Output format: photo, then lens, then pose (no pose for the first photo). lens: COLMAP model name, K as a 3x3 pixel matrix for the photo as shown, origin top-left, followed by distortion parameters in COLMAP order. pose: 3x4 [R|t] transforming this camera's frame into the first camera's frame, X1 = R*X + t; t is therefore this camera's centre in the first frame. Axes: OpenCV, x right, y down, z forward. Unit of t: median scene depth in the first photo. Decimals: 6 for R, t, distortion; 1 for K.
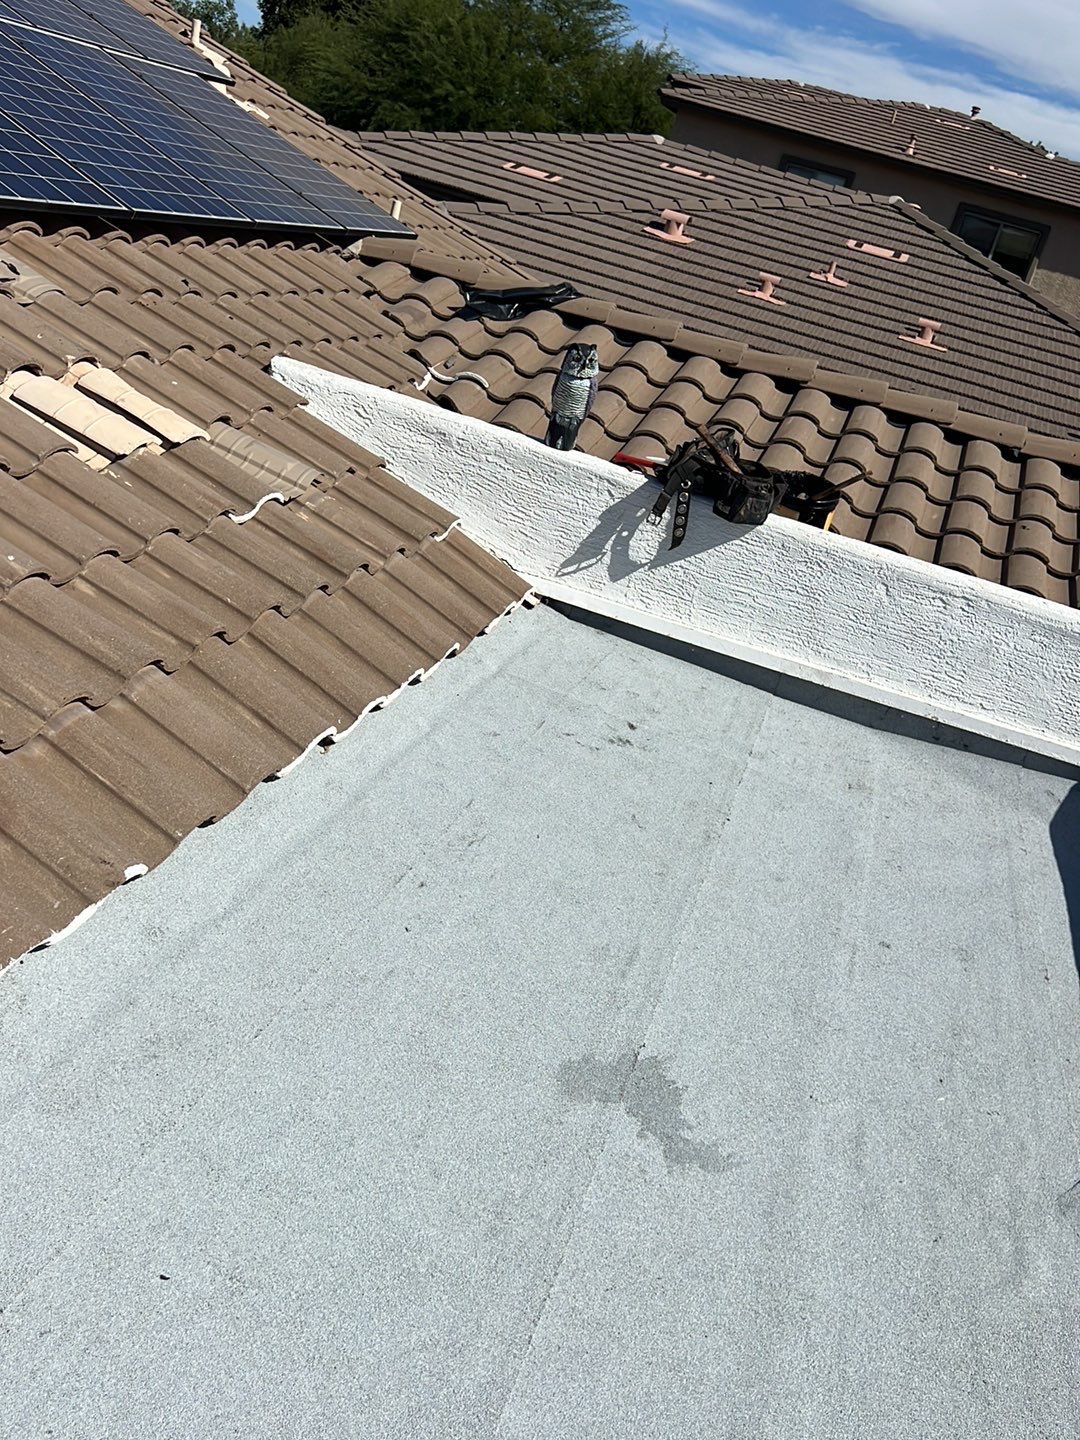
lens RADIAL K [[1406.5, 0, 549.3], [0, 1406.5, 719.3], [0, 0, 1]] dist [0.008268, 0.000000]
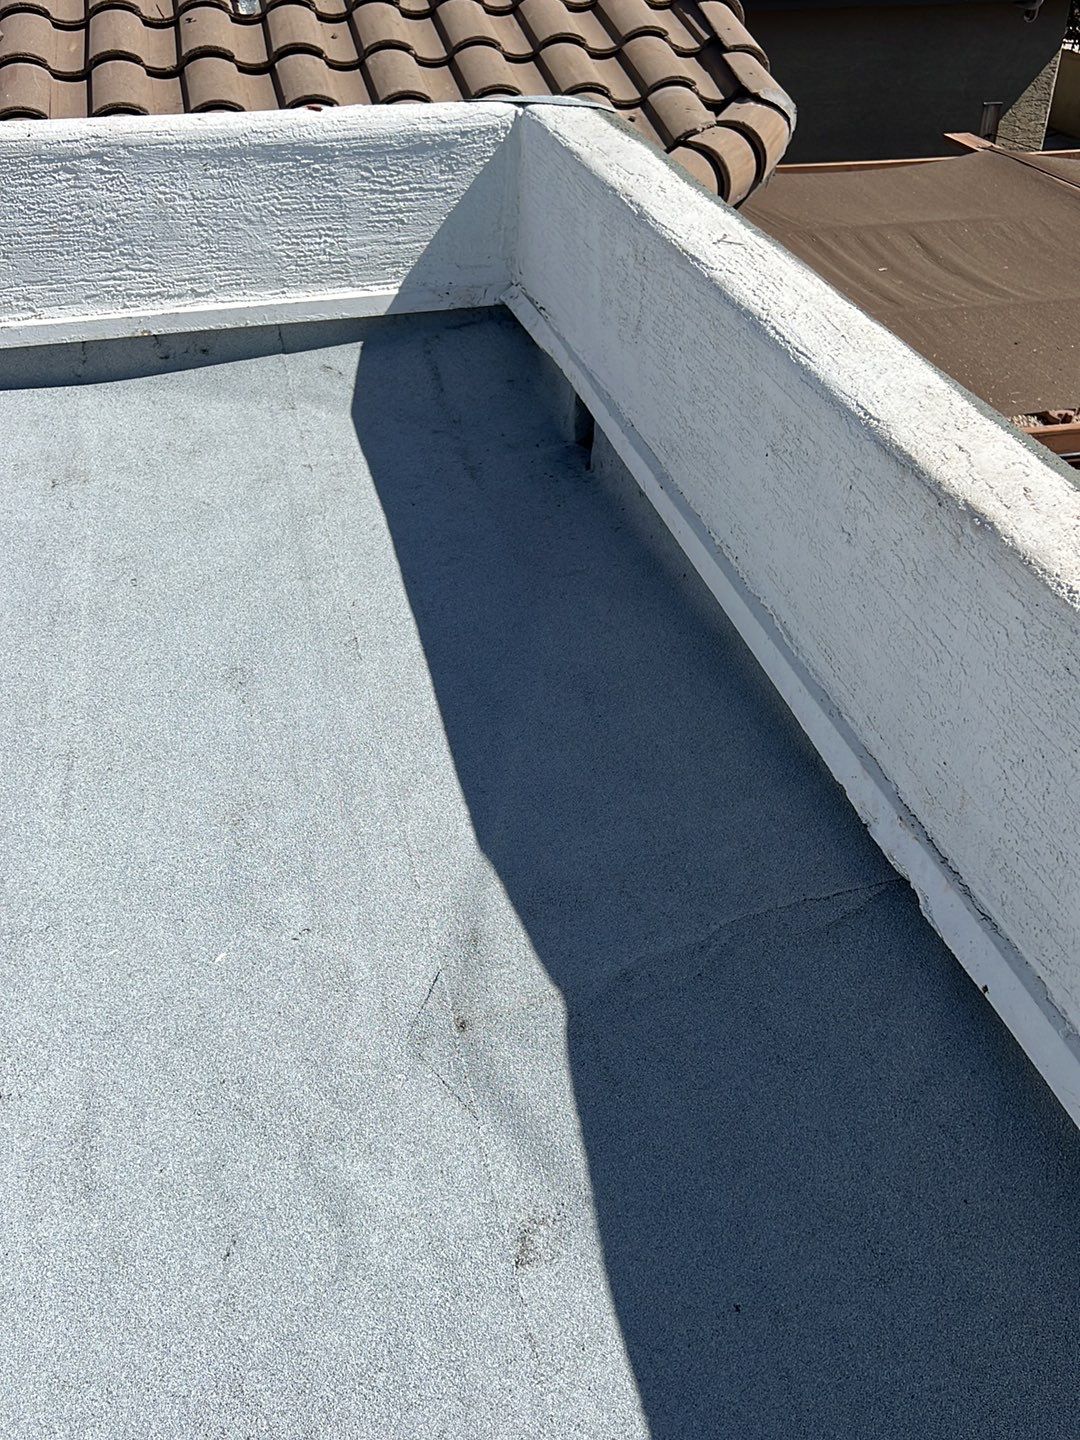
lens RADIAL K [[1406.5, 0, 560.8], [0, 1406.5, 765.6], [0, 0, 1]] dist [0.008268, 0.000000]
pose [[0.845061, -0.478787, 0.237981, 0.070754], [0.382258, 0.852229, 0.357191, 0.004509], [-0.373833, -0.210878, 0.903205, 0.086497]]
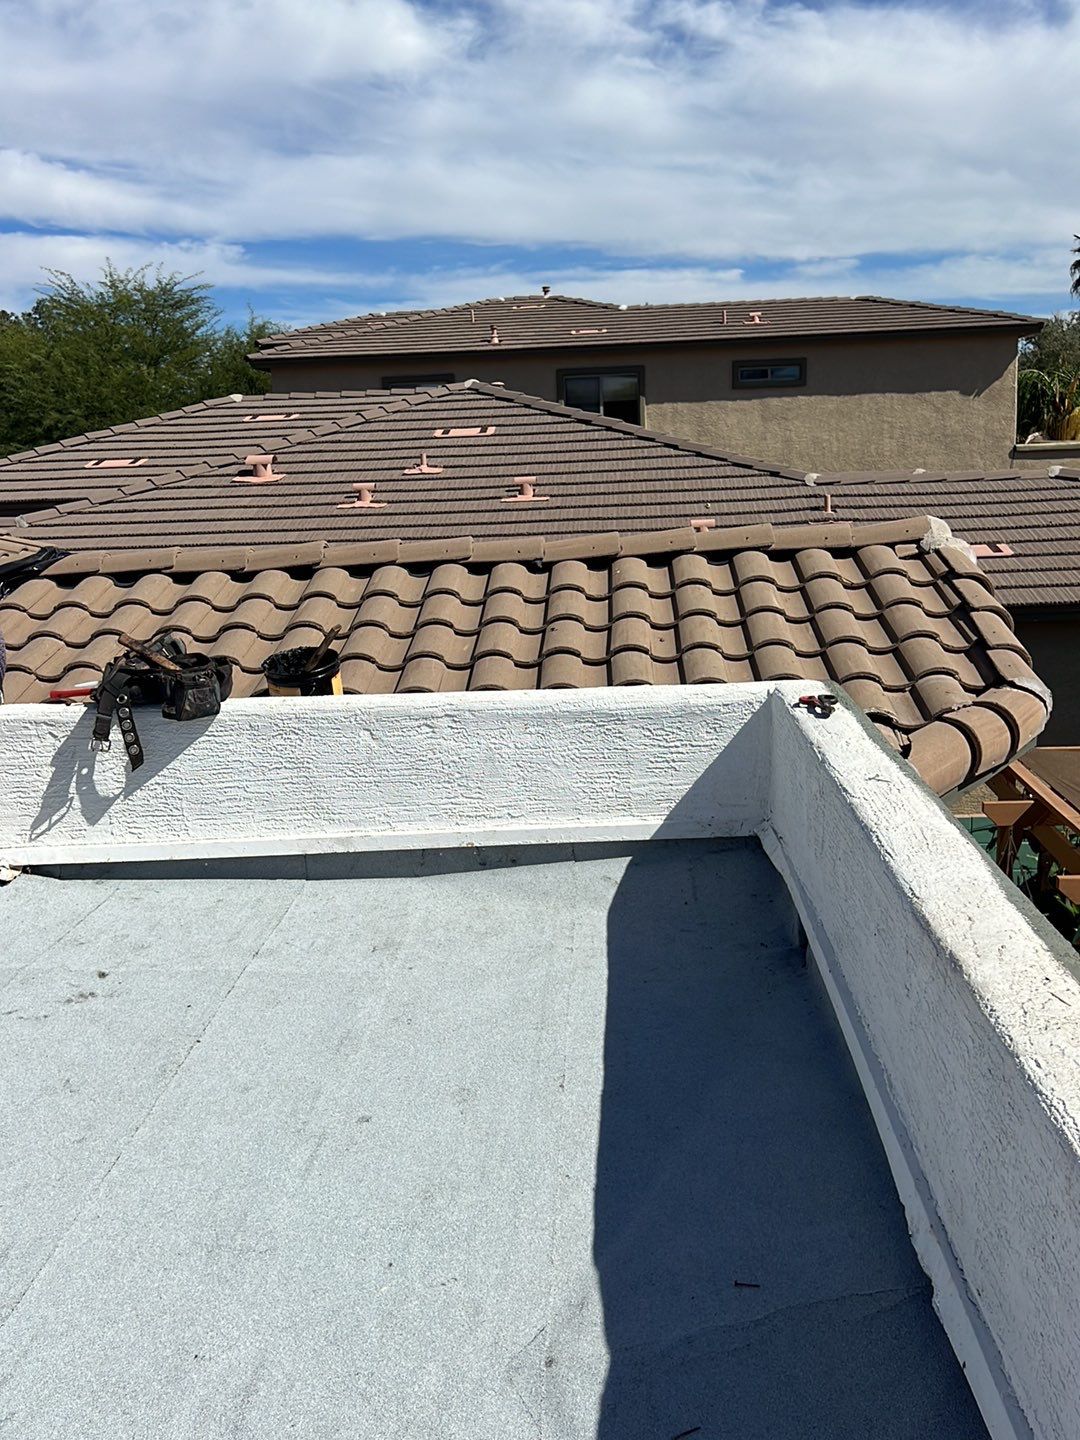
lens RADIAL K [[1406.5, 0, 535.5], [0, 1406.5, 719.3], [0, 0, 1]] dist [0.008268, 0.000000]
pose [[0.933662, -0.326738, 0.146686, 0.083281], [0.345869, 0.928897, -0.132380, 0.024463], [-0.093003, 0.174333, 0.980285, 0.027048]]
